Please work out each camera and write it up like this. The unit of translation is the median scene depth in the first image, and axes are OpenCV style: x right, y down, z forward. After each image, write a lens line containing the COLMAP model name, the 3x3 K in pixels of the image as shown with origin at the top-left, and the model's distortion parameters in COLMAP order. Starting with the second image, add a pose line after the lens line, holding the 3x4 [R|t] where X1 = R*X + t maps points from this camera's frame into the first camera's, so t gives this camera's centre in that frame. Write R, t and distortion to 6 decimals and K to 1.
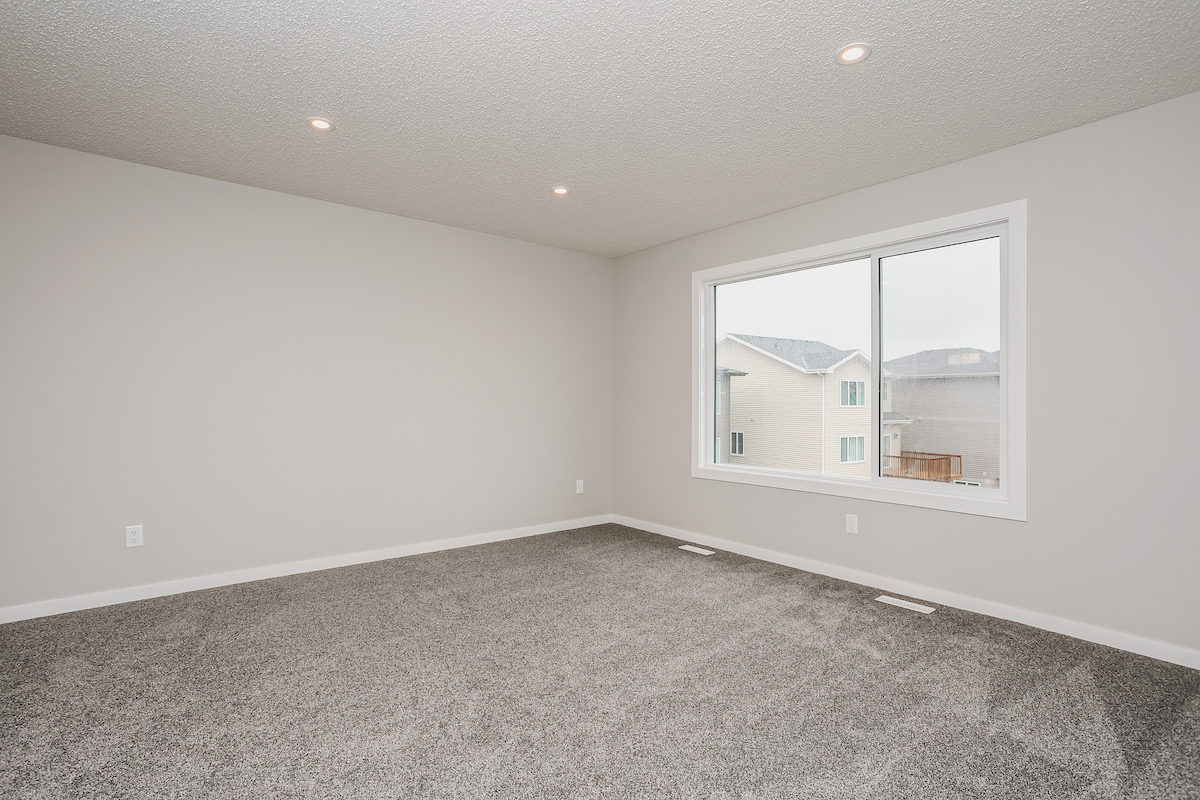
lens RADIAL K [[579.3, 0, 590.9], [0, 579.3, 396.7], [0, 0, 1]] dist [-0.043362, 0.026021]
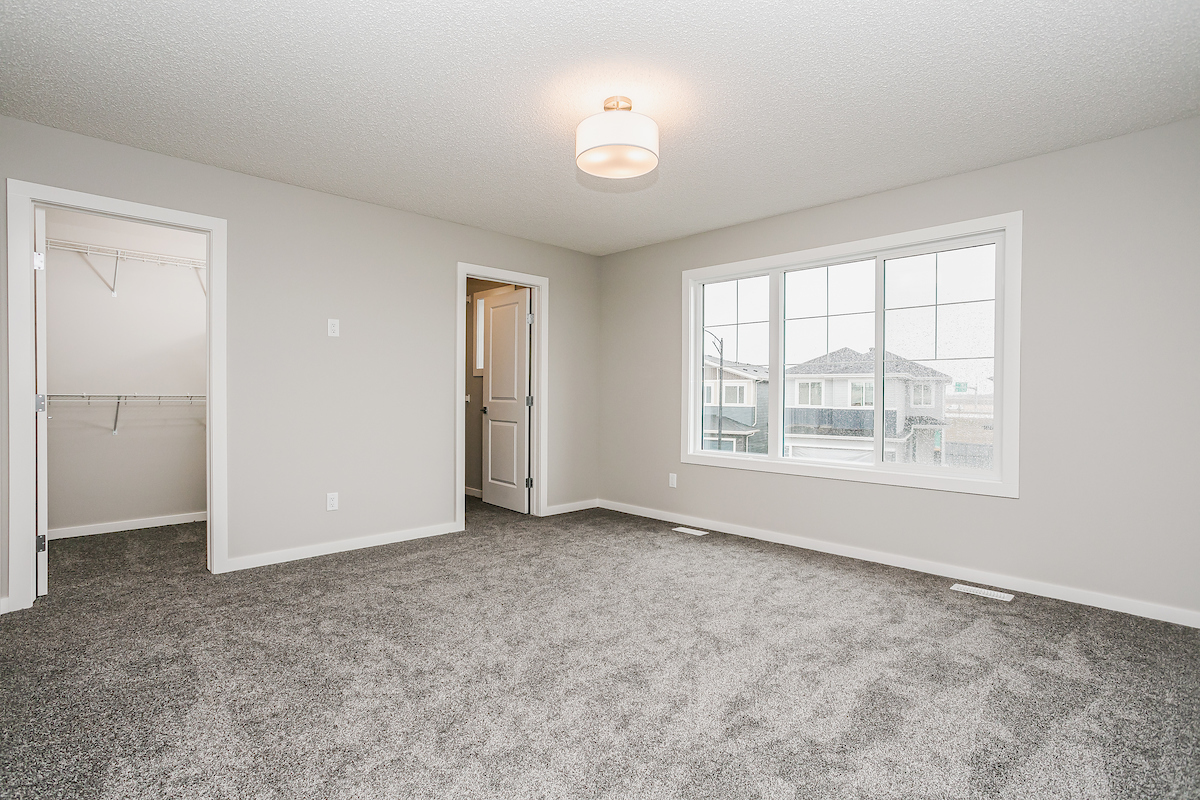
lens RADIAL K [[479.5, 0, 604.4], [0, 479.5, 396.2], [0, 0, 1]] dist [-0.010332, 0.000140]
pose [[0.978544, -0.003704, 0.206006, -0.258981], [-0.000279, 0.999814, 0.019302, -0.002227], [-0.206039, -0.018945, 0.978360, 0.287300]]
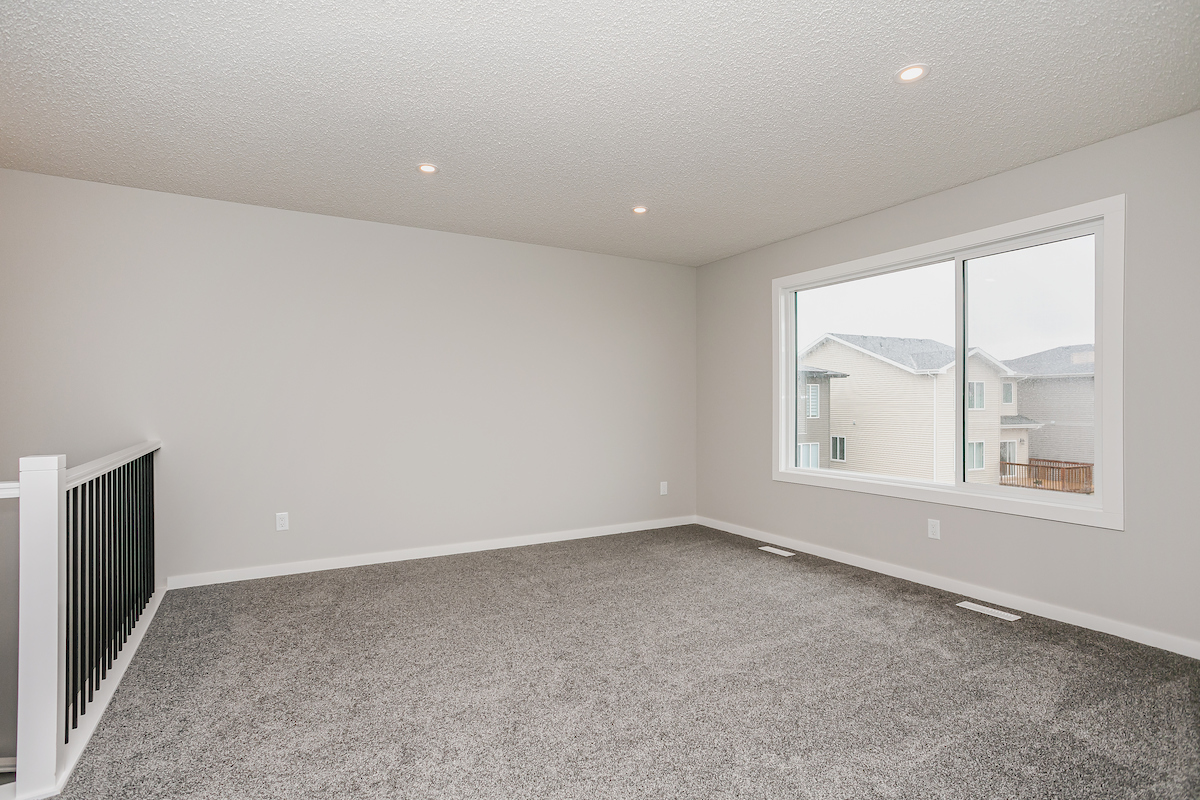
lens RADIAL K [[579.3, 0, 593.0], [0, 579.3, 406.6], [0, 0, 1]] dist [-0.043362, 0.026021]
pose [[0.988164, -0.003583, -0.153359, 0.030883], [0.005232, 0.999933, 0.010348, -0.005328], [0.153312, -0.011028, 0.988116, -0.093400]]
